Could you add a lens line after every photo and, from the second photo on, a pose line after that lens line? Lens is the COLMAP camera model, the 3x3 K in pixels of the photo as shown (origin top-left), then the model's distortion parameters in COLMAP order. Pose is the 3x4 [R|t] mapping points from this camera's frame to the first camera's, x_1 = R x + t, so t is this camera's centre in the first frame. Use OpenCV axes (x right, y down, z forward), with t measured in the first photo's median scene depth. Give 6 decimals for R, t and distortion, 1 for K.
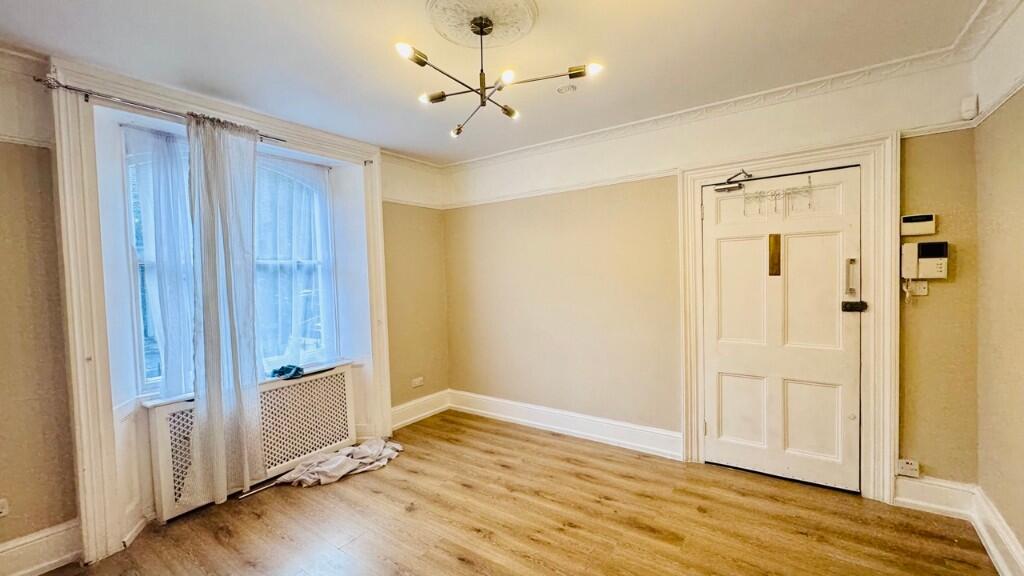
lens RADIAL K [[408.8, 0, 511.0], [0, 408.8, 288.2], [0, 0, 1]] dist [-0.001719, 0.000391]
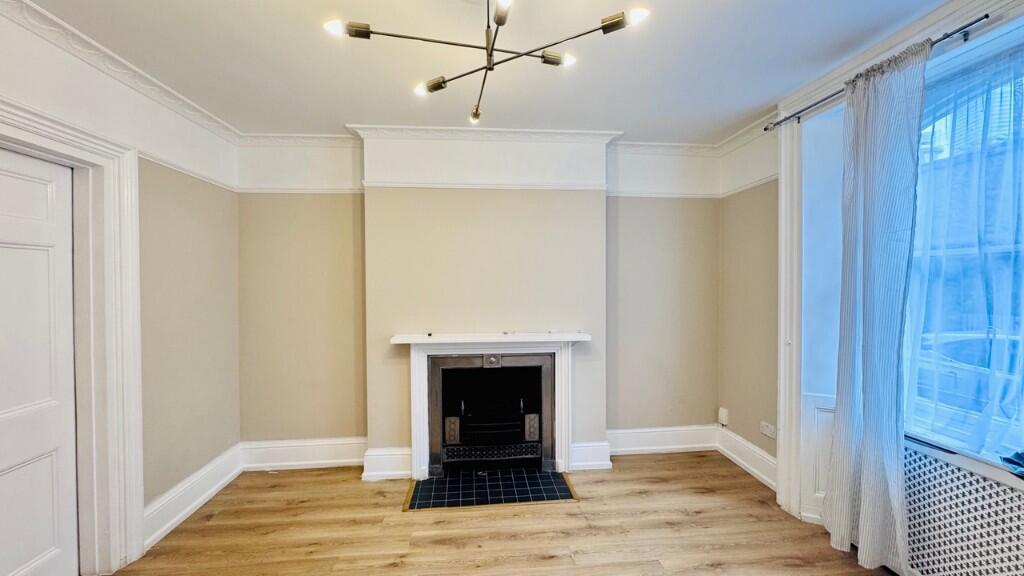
lens RADIAL K [[408.8, 0, 511.0], [0, 408.8, 288.2], [0, 0, 1]] dist [-0.001719, 0.000391]
pose [[-0.758546, 0.043654, -0.650156, 0.282763], [0.005283, 0.998133, 0.060855, -0.050450], [0.651598, 0.042727, -0.757360, 1.080510]]
